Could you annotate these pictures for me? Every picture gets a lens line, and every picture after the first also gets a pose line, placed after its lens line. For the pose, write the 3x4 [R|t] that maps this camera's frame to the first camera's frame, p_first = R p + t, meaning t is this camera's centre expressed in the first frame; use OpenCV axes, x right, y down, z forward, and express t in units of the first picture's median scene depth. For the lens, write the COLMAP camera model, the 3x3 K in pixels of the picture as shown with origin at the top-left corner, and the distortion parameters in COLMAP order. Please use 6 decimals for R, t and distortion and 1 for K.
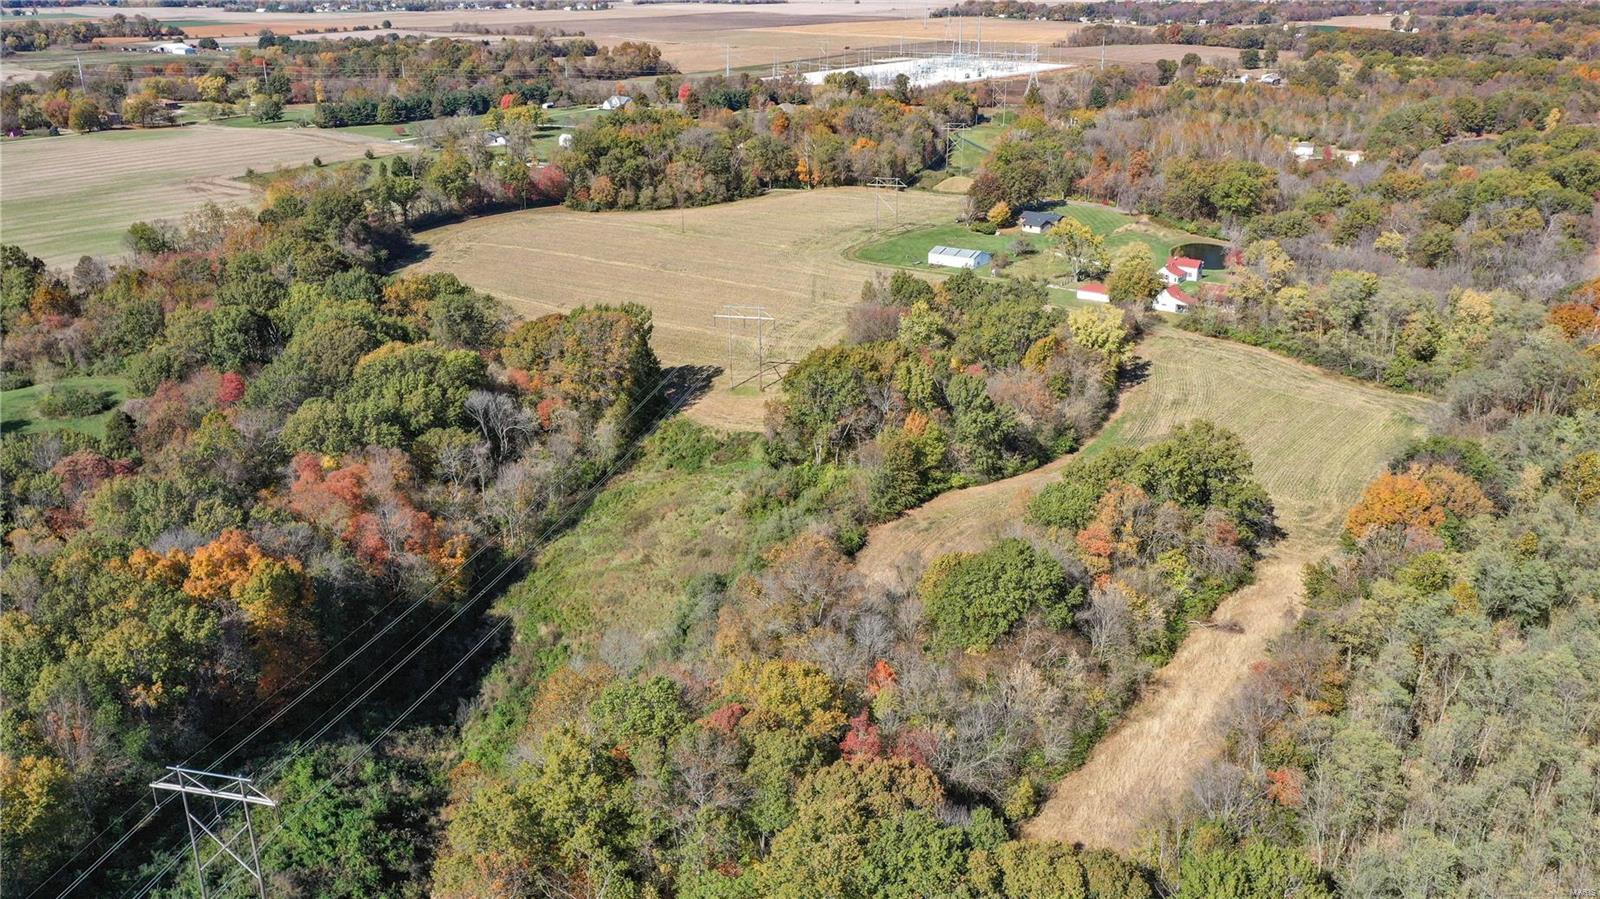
lens RADIAL K [[1340.0, 0, 840.6], [0, 1340.0, 423.1], [0, 0, 1]] dist [0.009717, 0.009159]
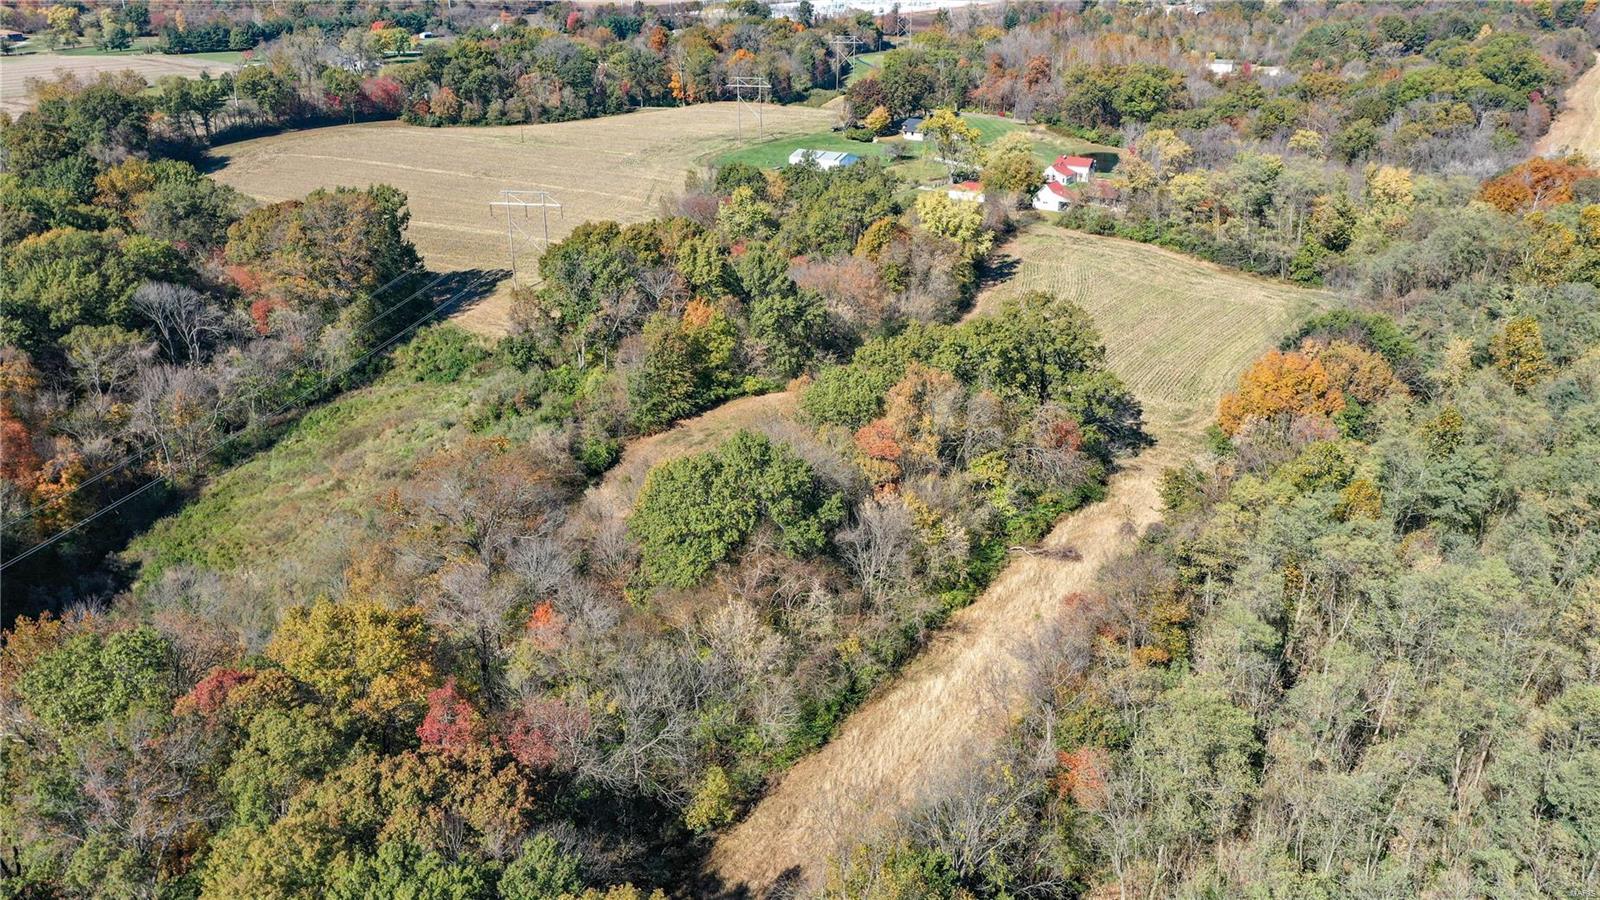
lens RADIAL K [[1333.7, 0, 821.3], [0, 1333.7, 419.2], [0, 0, 1]] dist [0.009968, 0.005407]
pose [[0.999542, -0.014024, 0.026801, 0.076664], [0.013377, 0.999618, 0.024168, 0.032133], [-0.027130, -0.023799, 0.999349, 0.145299]]
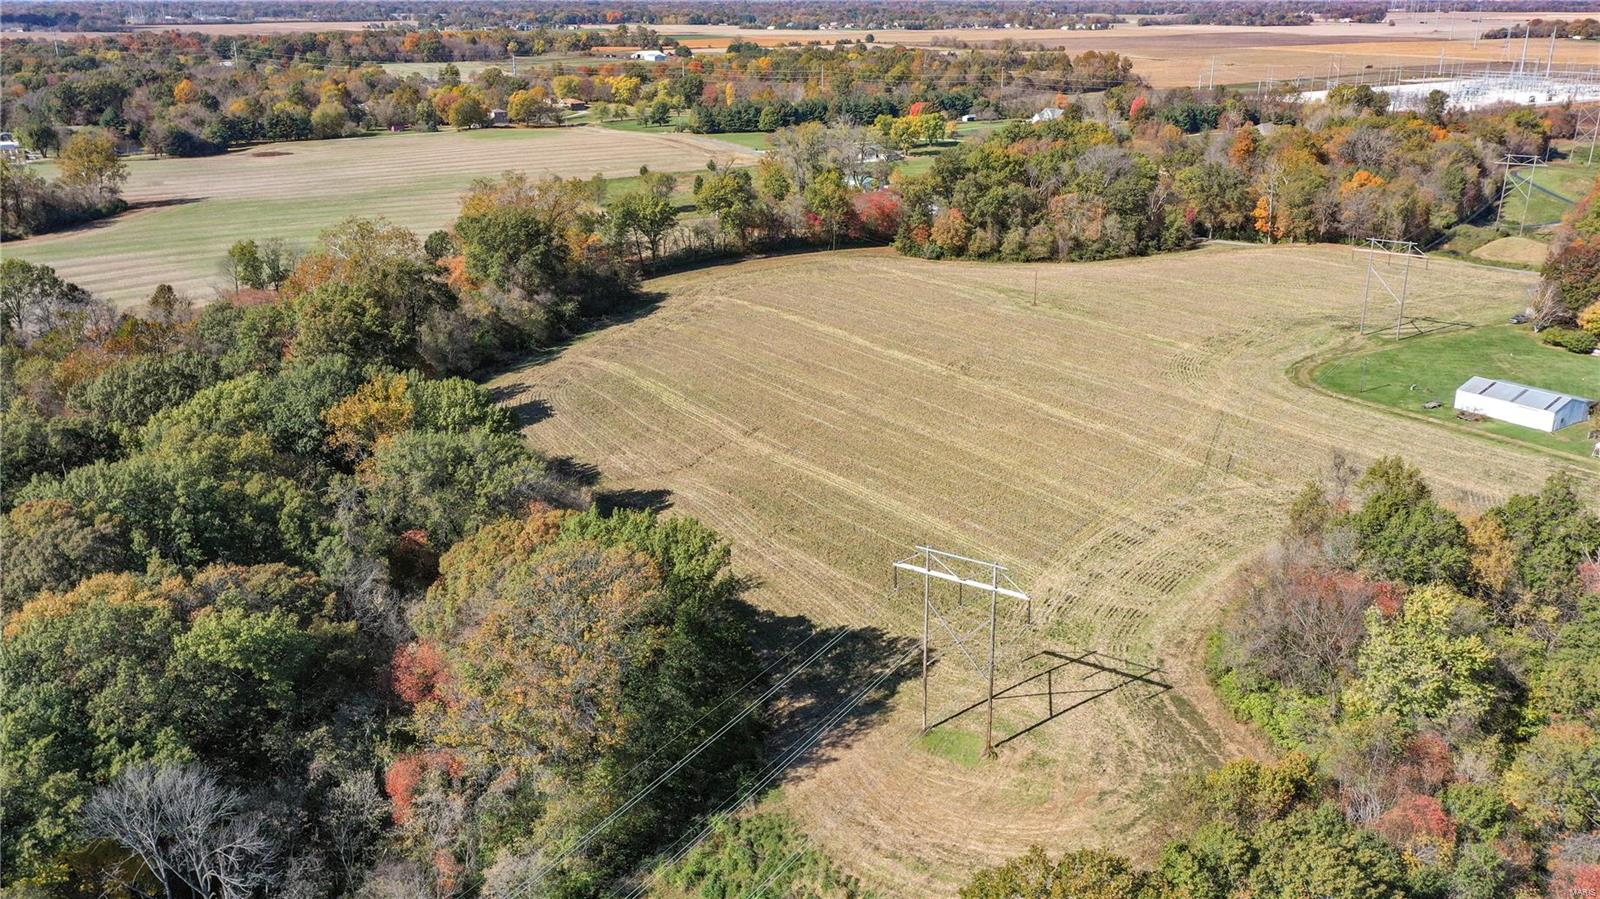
lens RADIAL K [[1333.7, 0, 821.3], [0, 1333.7, 418.7], [0, 0, 1]] dist [0.009968, 0.005407]
pose [[0.929412, 0.110872, -0.351996, 0.024181], [-0.118017, 0.993011, 0.001166, -0.108989], [0.349665, 0.040458, 0.936001, 0.526505]]
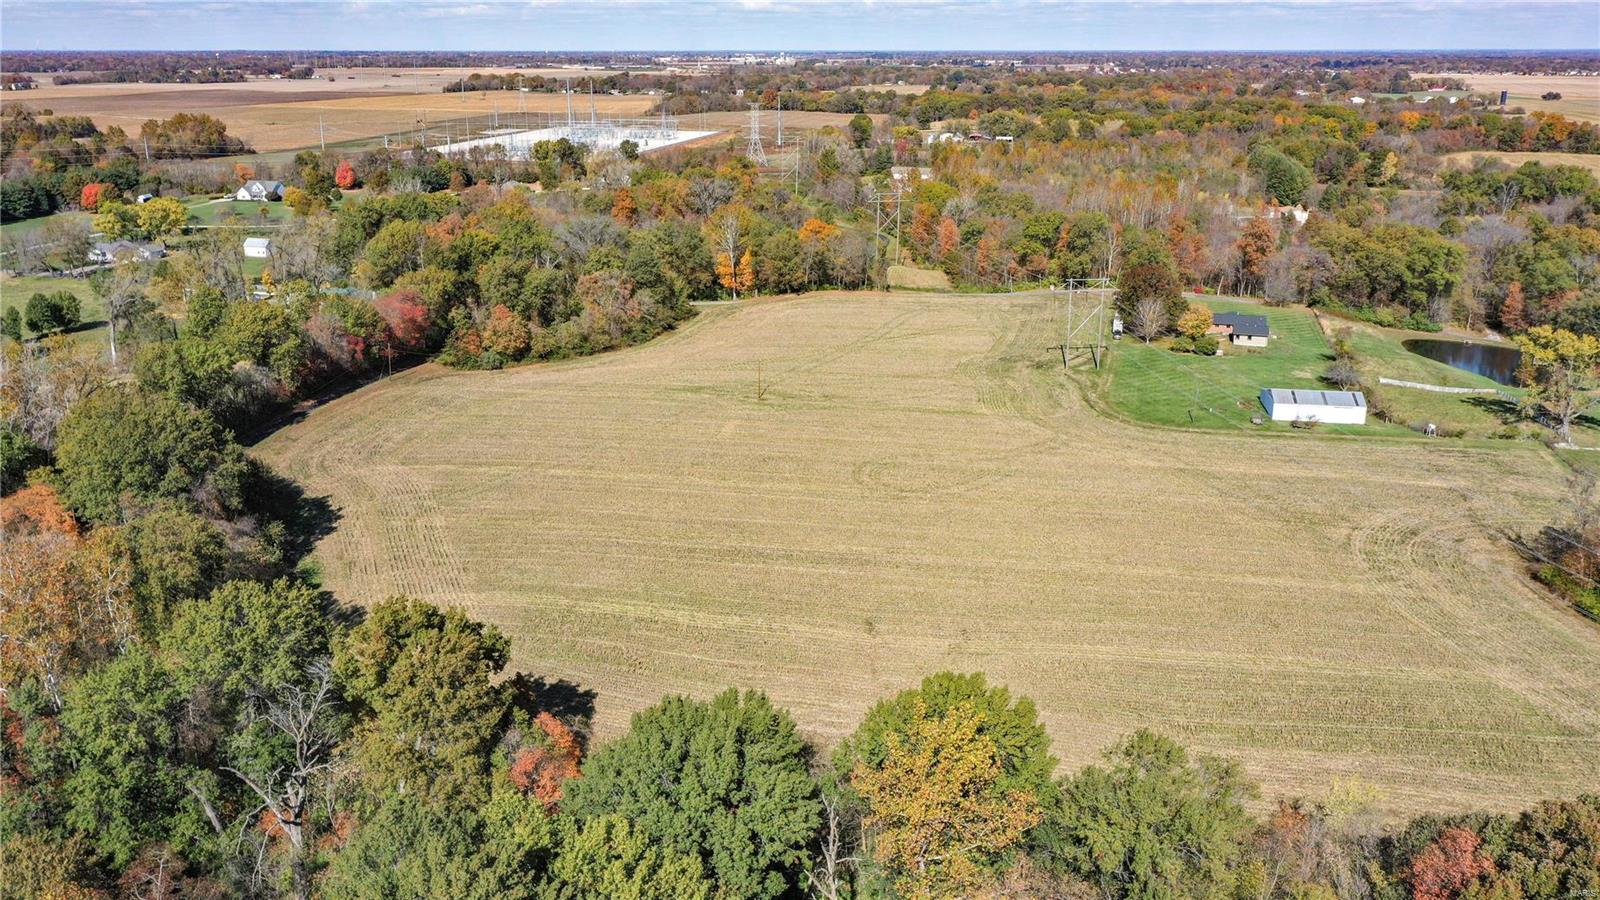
lens RADIAL K [[1333.7, 0, 821.3], [0, 1333.7, 419.2], [0, 0, 1]] dist [0.009968, 0.005407]
pose [[0.925633, -0.104275, 0.363772, -0.415263], [0.125145, 0.991549, -0.034209, -0.157698], [-0.357130, 0.077189, 0.930860, 0.674941]]
